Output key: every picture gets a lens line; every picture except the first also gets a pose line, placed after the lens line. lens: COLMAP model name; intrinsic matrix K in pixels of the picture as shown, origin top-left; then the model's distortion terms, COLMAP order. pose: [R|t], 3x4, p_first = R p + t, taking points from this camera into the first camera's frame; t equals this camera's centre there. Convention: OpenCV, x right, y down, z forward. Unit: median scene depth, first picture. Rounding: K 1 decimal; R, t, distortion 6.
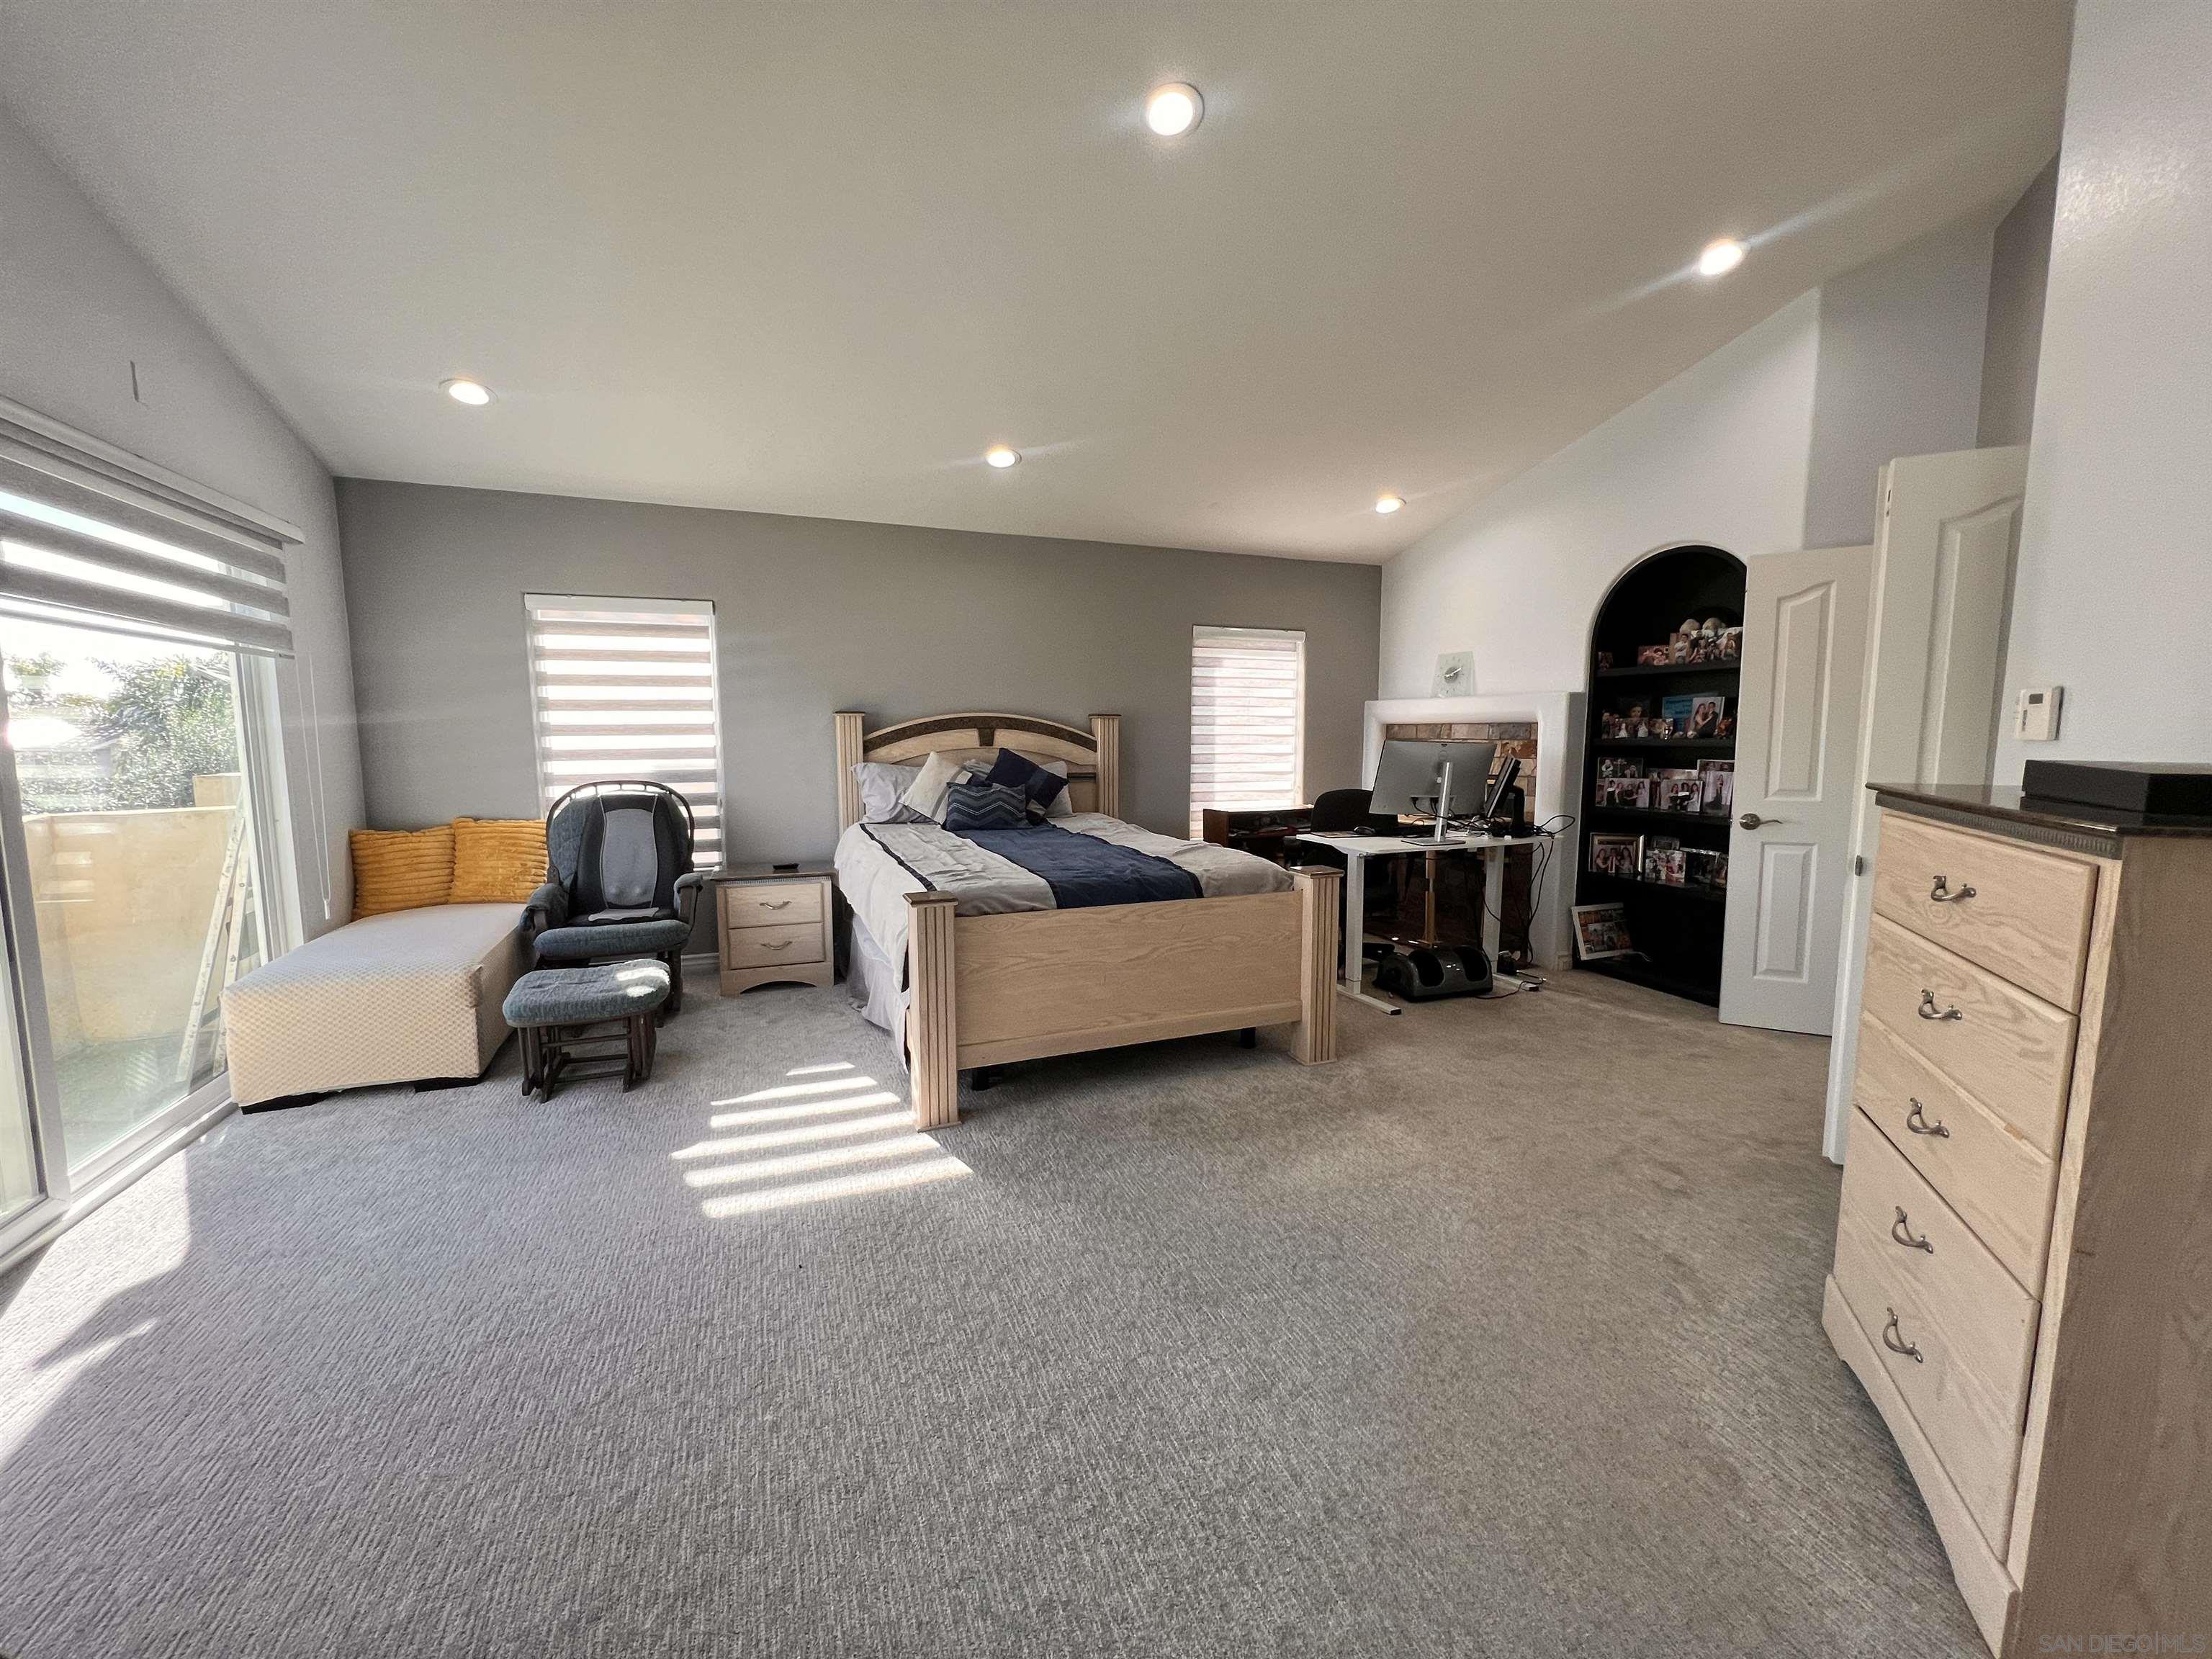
lens RADIAL K [[883.9, 0, 1117.6], [0, 883.9, 825.4], [0, 0, 1]] dist [-0.002125, 0.000278]
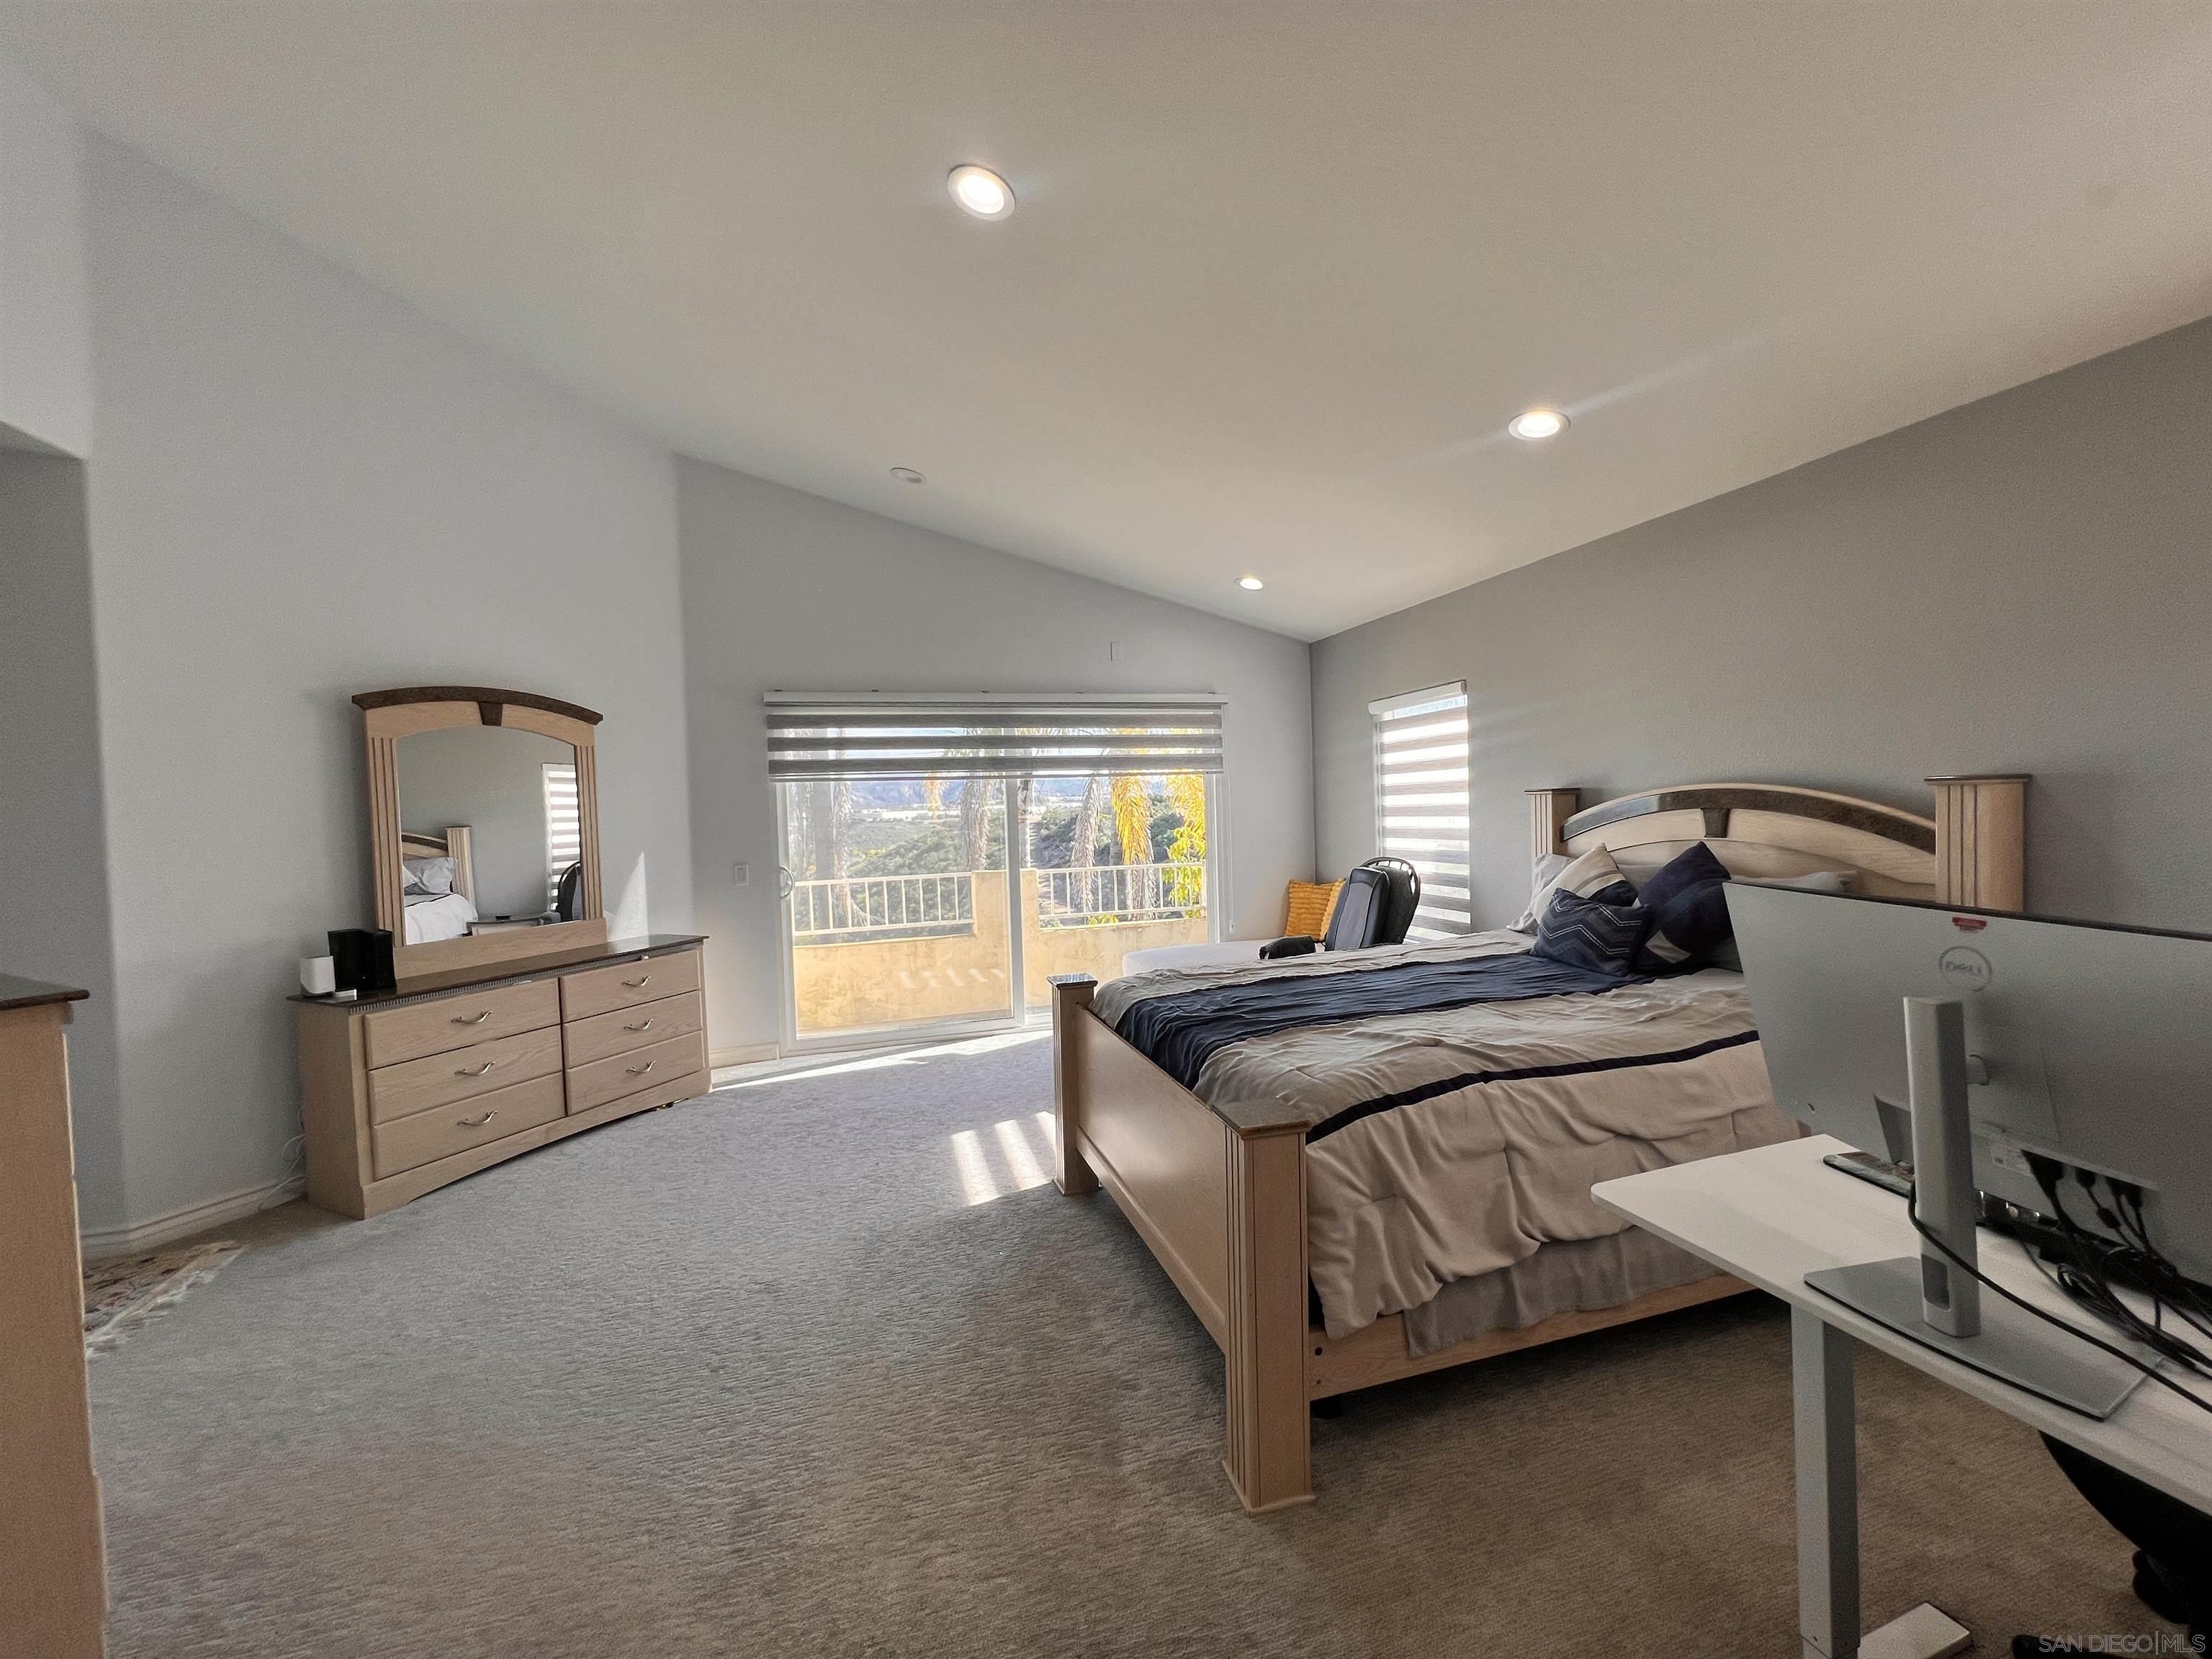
lens RADIAL K [[883.9, 0, 1117.3], [0, 883.9, 831.0], [0, 0, 1]] dist [-0.002125, 0.000278]
pose [[-0.088495, 0.033411, -0.995516, 0.583668], [-0.068362, 0.996877, 0.039534, -0.103112], [0.993728, 0.071554, -0.085934, 0.740795]]
